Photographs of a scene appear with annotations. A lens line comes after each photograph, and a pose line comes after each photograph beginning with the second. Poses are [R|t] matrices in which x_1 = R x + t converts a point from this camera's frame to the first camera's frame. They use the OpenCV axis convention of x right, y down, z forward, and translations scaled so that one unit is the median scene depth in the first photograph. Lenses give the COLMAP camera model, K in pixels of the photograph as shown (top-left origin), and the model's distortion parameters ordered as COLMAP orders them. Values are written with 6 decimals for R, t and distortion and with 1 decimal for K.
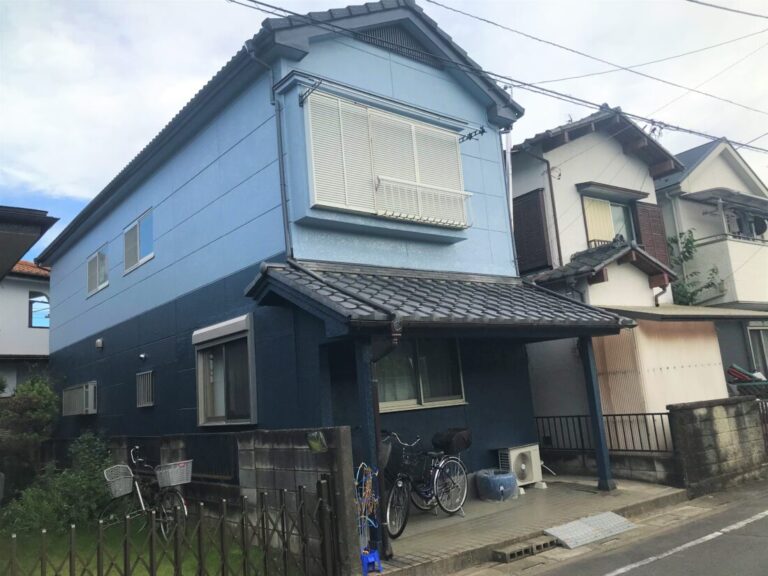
lens RADIAL K [[620.6, 0, 384.0], [0, 620.6, 288.0], [0, 0, 1]] dist [0.001245, 0.144844]
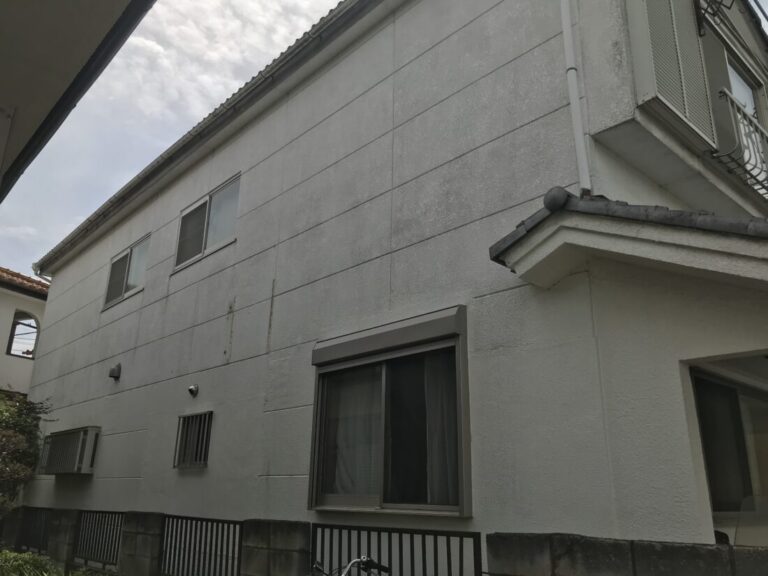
lens RADIAL K [[618.8, 0, 414.7], [0, 618.8, 288.7], [0, 0, 1]] dist [0.031437, -0.000228]
pose [[0.991611, 0.115234, 0.058554, -0.231263], [-0.105409, 0.983105, -0.149644, 0.089455], [-0.074809, 0.142216, 0.987005, 0.364447]]
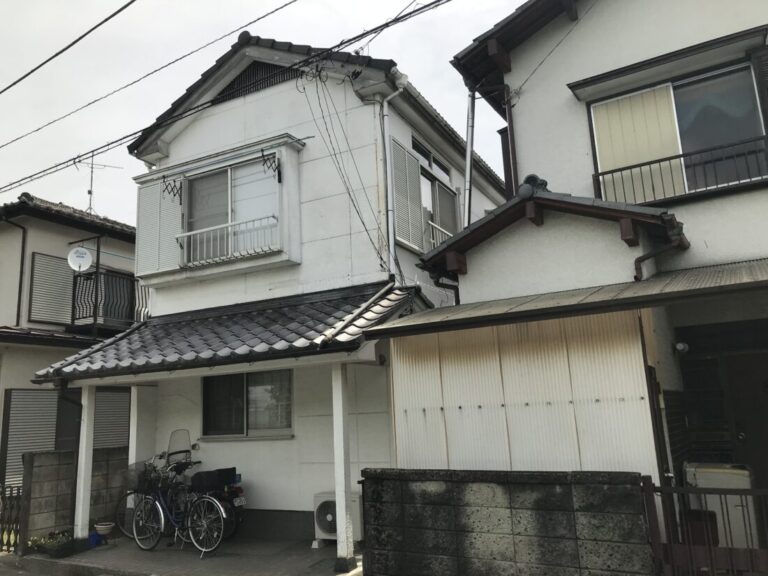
lens RADIAL K [[625.4, 0, 387.2], [0, 625.4, 284.9], [0, 0, 1]] dist [0.058997, 0.000519]
pose [[0.406843, -0.120217, -0.905553, 0.913862], [0.165907, 0.984541, -0.056166, 0.030565], [0.898306, -0.127387, 0.420498, 0.642933]]
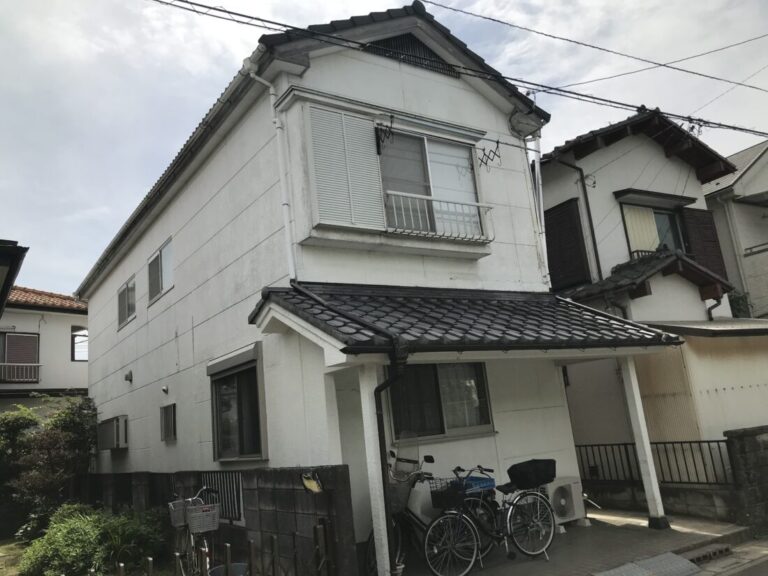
lens RADIAL K [[625.4, 0, 387.2], [0, 625.4, 284.9], [0, 0, 1]] dist [0.058997, 0.000519]
pose [[0.996379, -0.036258, -0.076908, 0.045319], [0.033125, 0.998584, -0.041629, 0.000846], [0.078308, 0.038930, 0.996169, 0.042880]]
